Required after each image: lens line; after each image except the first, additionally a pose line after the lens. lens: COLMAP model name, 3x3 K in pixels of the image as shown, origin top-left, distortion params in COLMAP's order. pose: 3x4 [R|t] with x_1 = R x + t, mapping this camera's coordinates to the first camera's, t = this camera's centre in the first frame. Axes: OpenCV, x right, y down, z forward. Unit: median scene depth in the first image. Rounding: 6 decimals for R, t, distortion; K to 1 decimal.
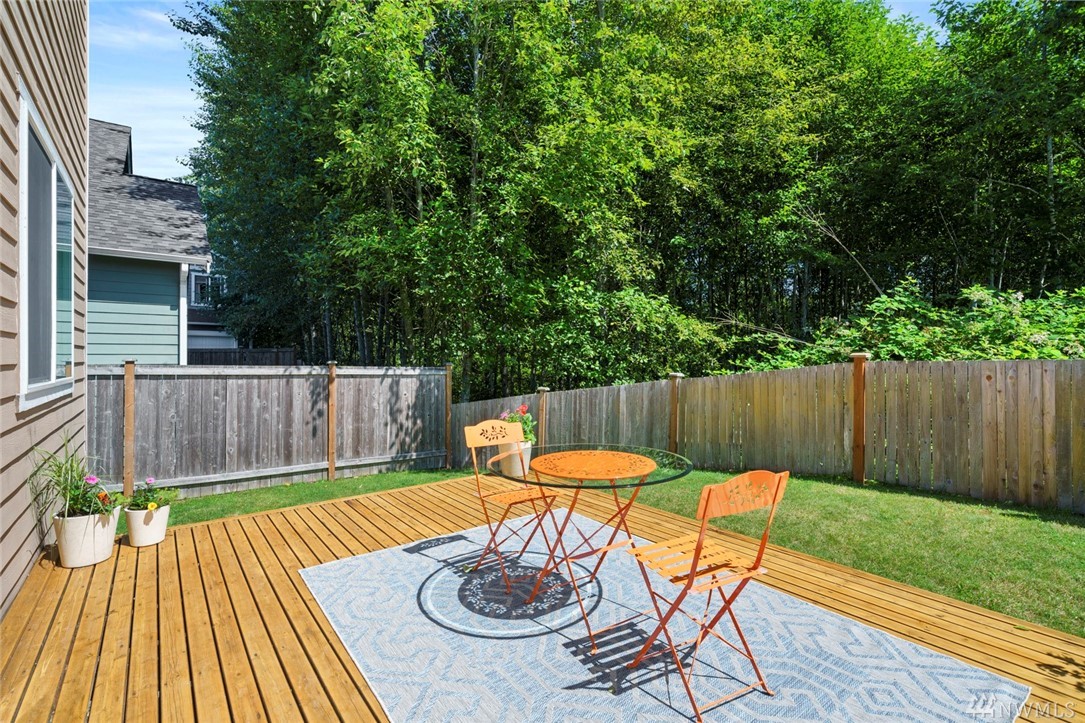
lens RADIAL K [[489.7, 0, 542.5], [0, 489.7, 361.5], [0, 0, 1]] dist [0.001734, 0.000766]
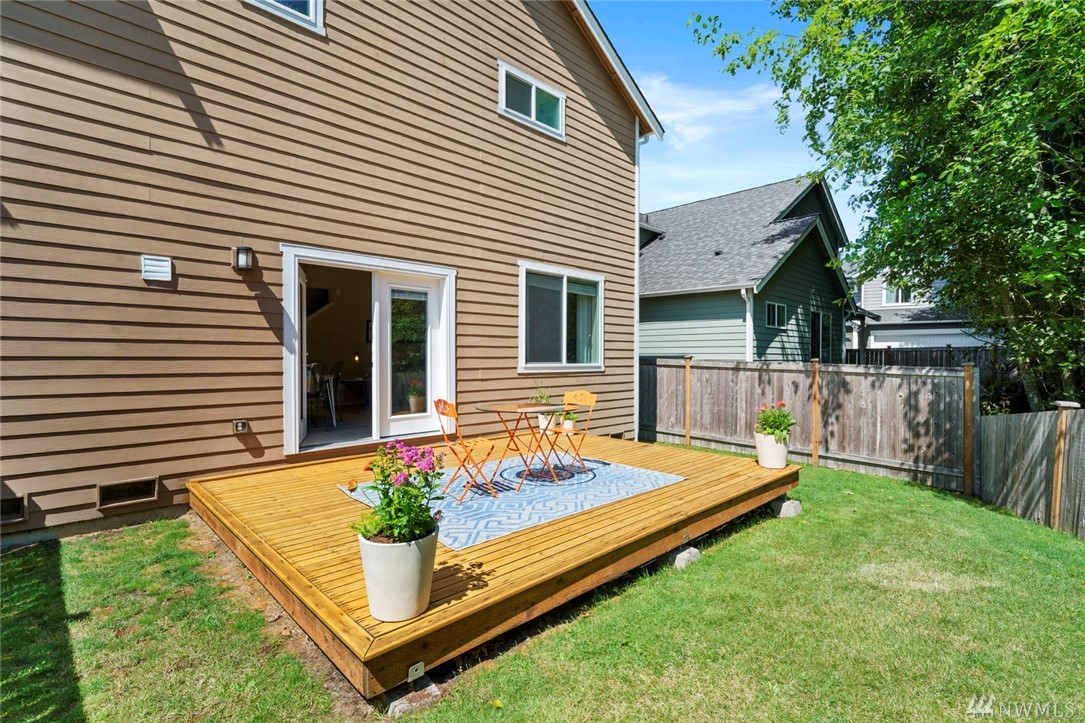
lens RADIAL K [[506.0, 0, 542.5], [0, 506.0, 361.5], [0, 0, 1]] dist [0.000110, 0.000023]
pose [[0.110352, 0.012430, -0.993815, 0.755427], [-0.011648, 0.999869, 0.011213, -0.000175], [0.993824, 0.010339, 0.110483, 0.302676]]
